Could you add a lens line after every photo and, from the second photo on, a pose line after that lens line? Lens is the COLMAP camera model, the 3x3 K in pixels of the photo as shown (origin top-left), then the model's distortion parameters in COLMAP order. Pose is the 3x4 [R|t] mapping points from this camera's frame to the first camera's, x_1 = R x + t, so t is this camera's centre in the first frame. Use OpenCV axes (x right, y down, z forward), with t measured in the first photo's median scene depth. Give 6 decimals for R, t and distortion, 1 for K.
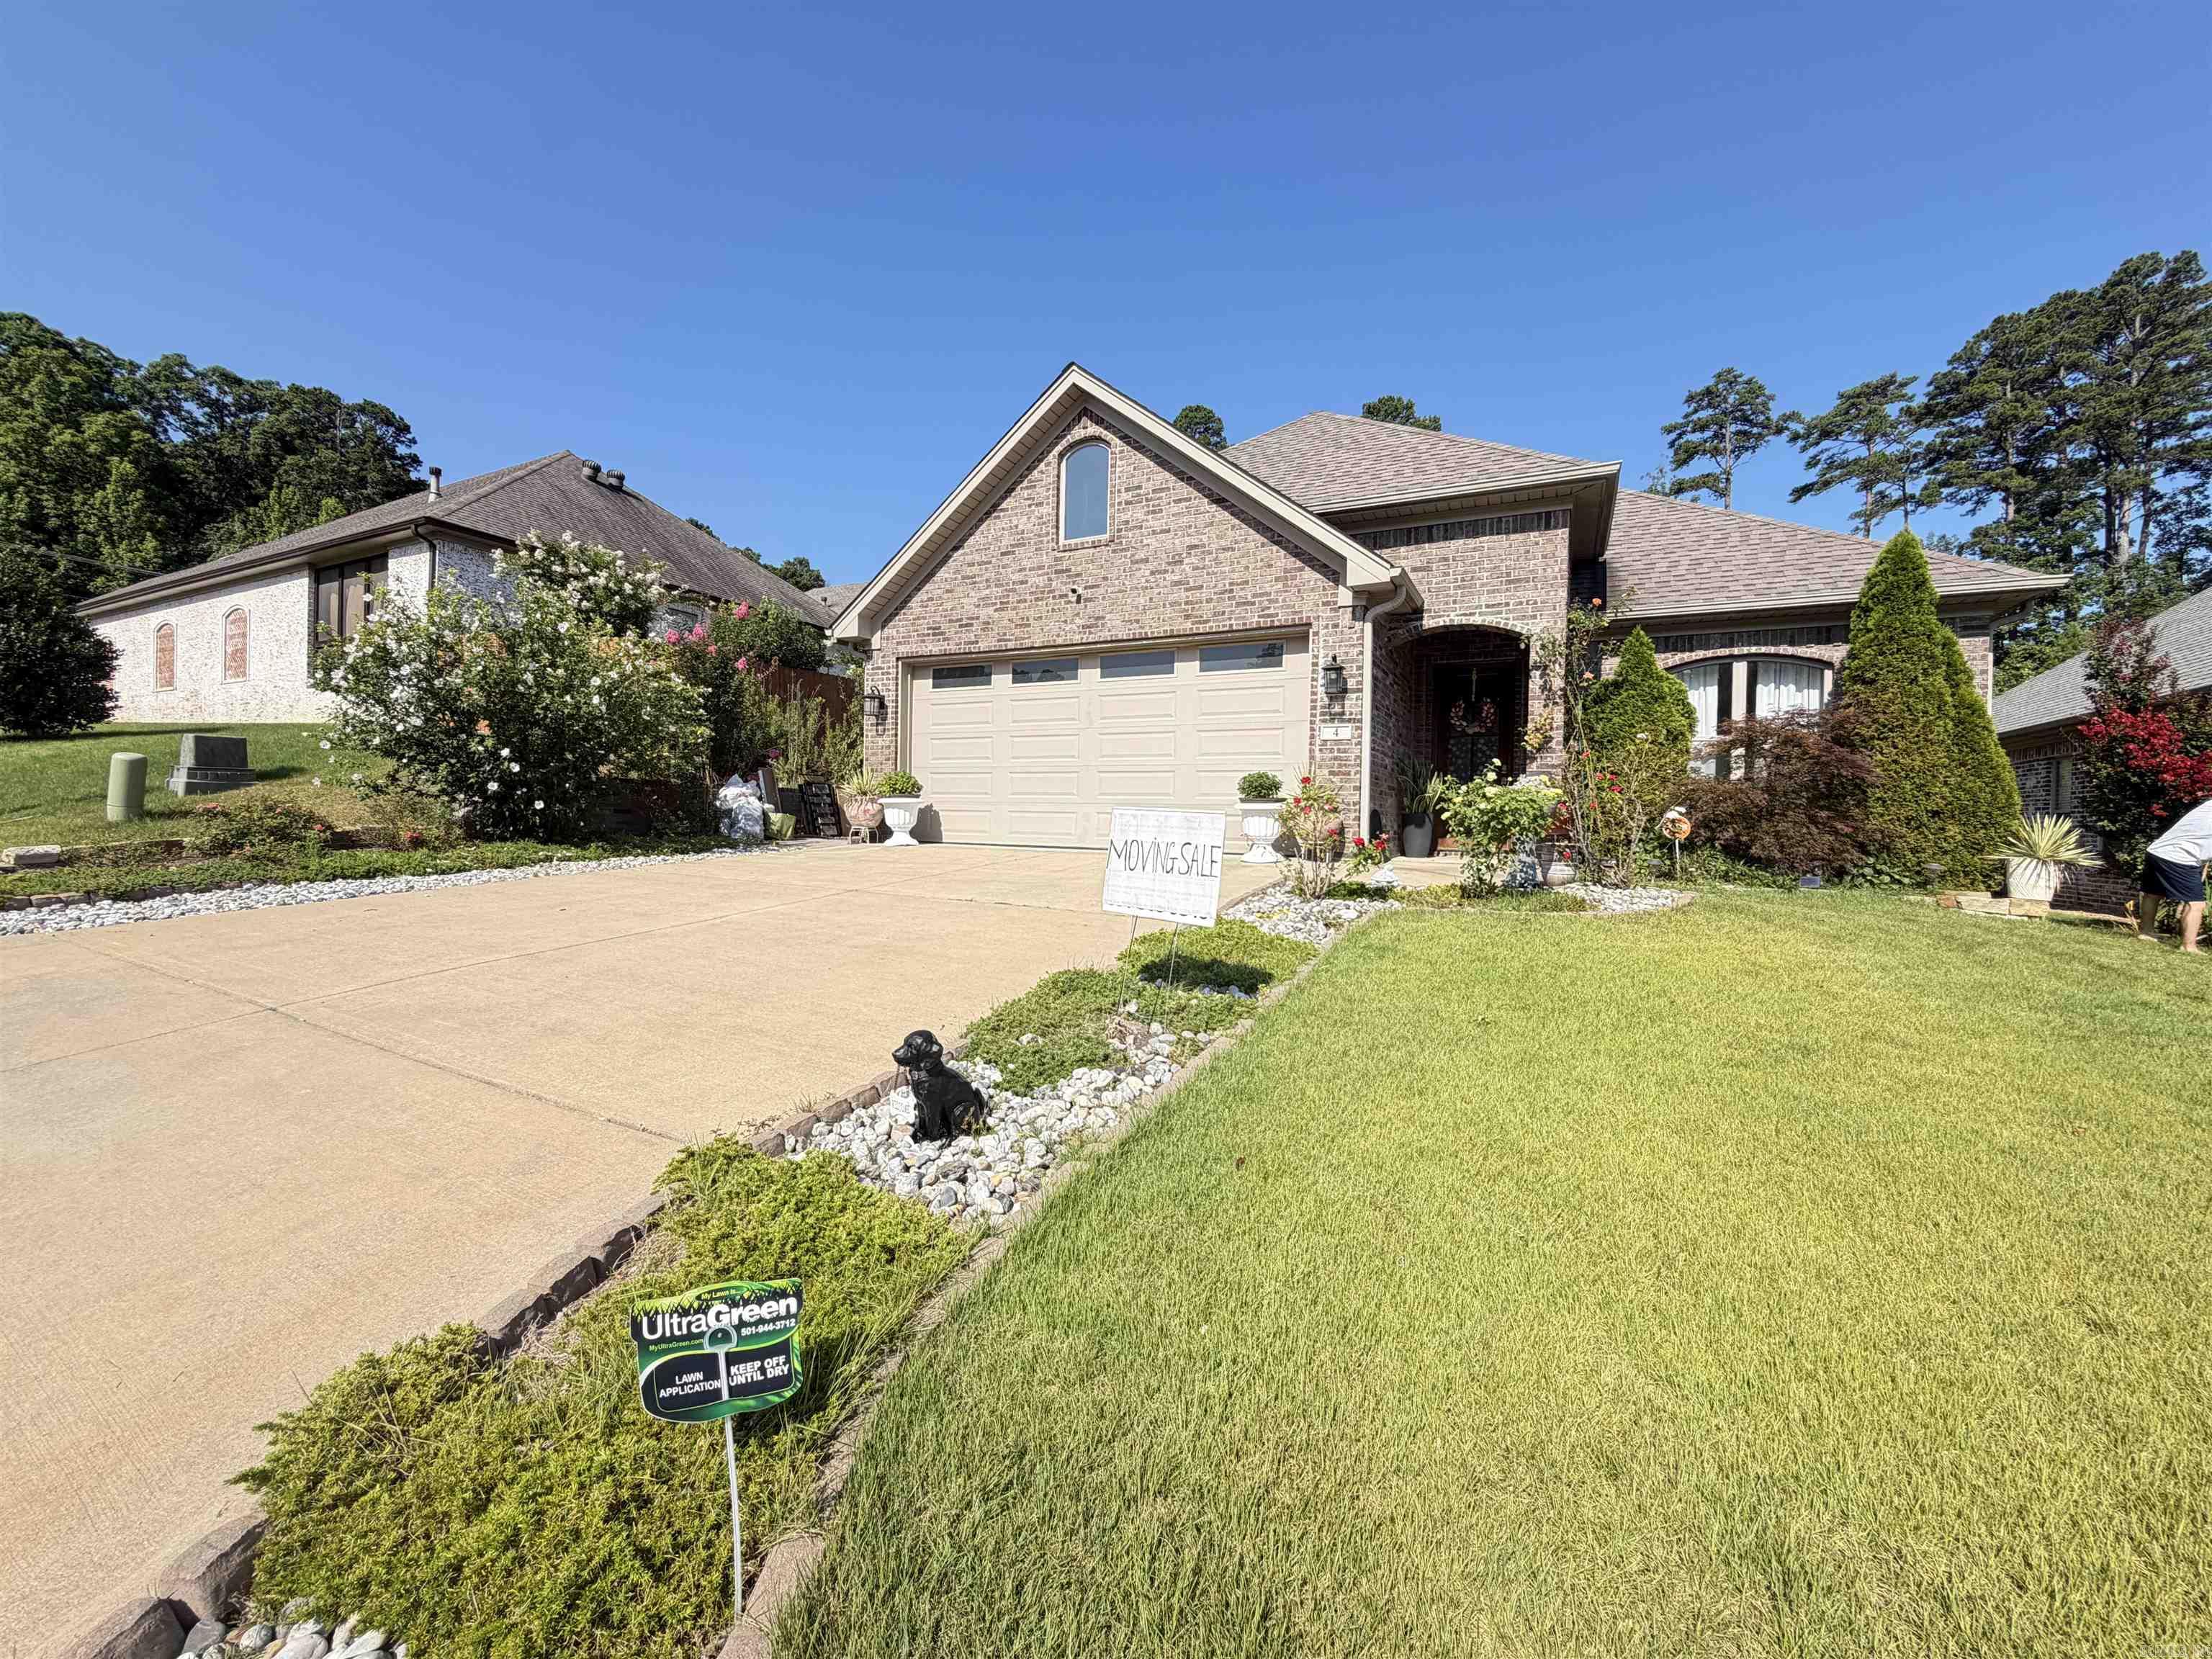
lens RADIAL K [[884.9, 0, 1103.0], [0, 884.9, 826.2], [0, 0, 1]] dist [-0.001039, 0.000340]
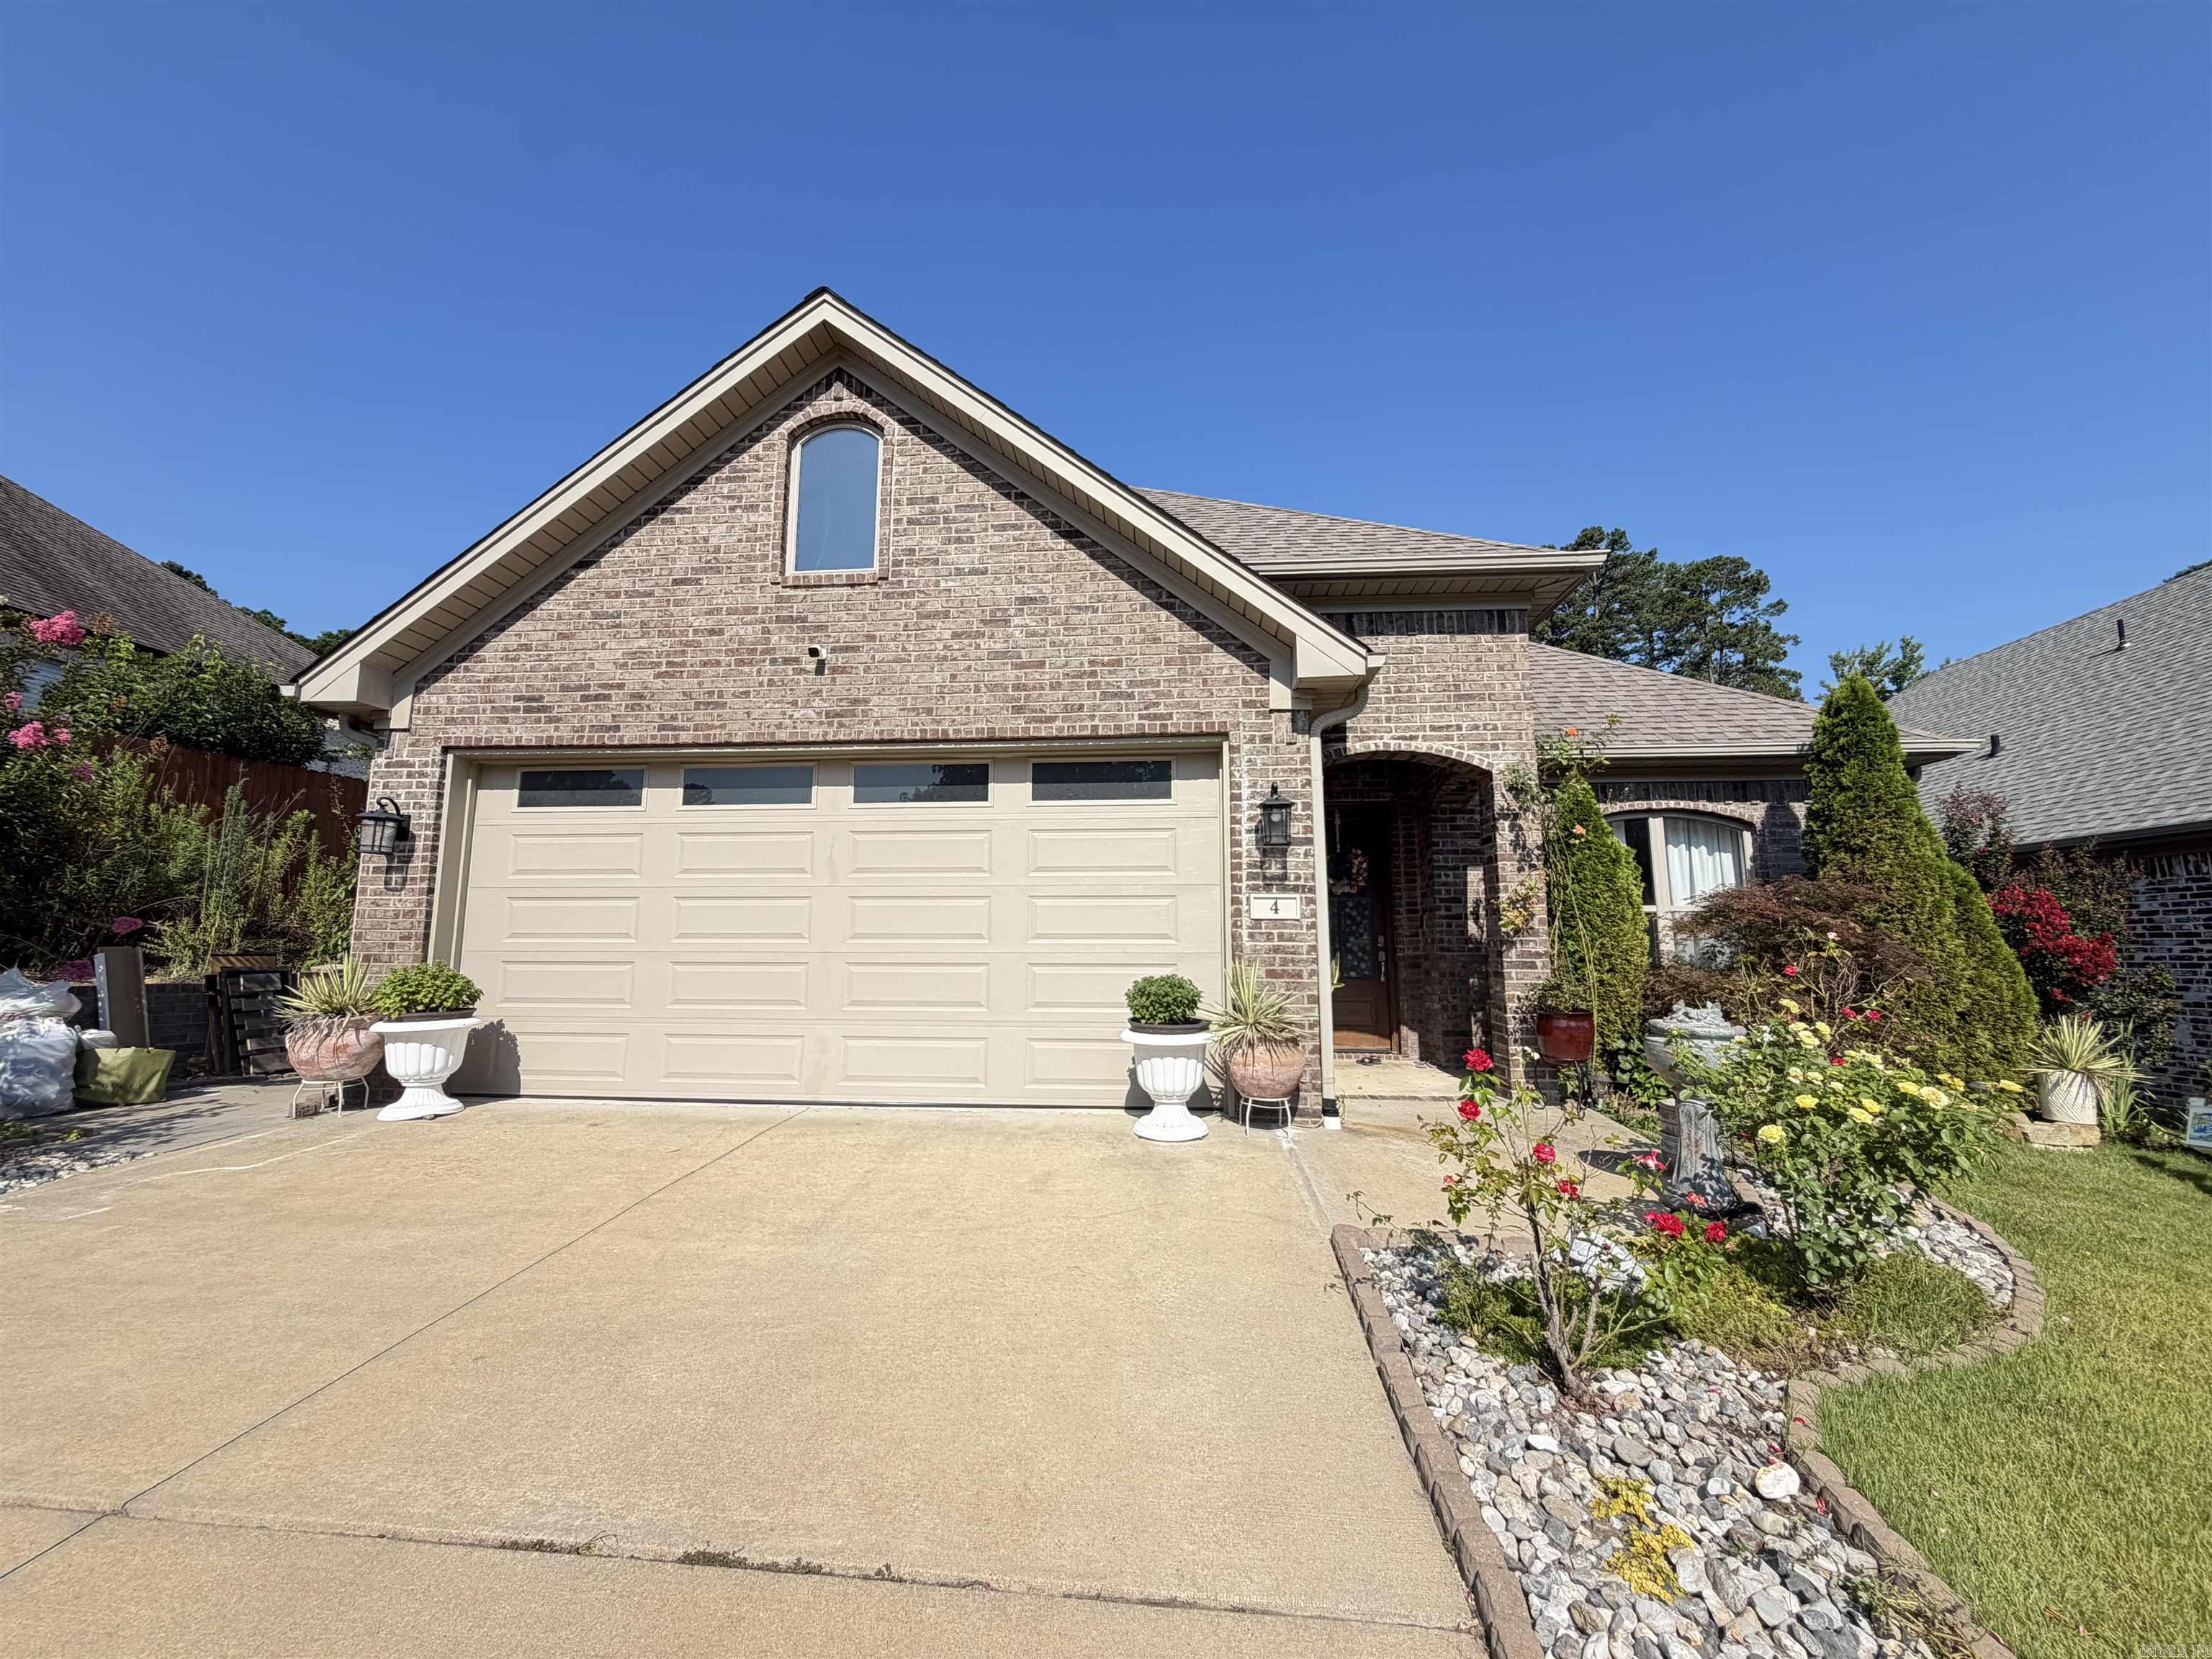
lens RADIAL K [[884.9, 0, 1109.2], [0, 884.9, 827.8], [0, 0, 1]] dist [-0.001039, 0.000340]
pose [[0.924155, 0.033592, 0.380537, -0.072116], [0.019982, 0.990512, -0.135966, -0.070299], [-0.381494, 0.133257, 0.914716, 0.417660]]
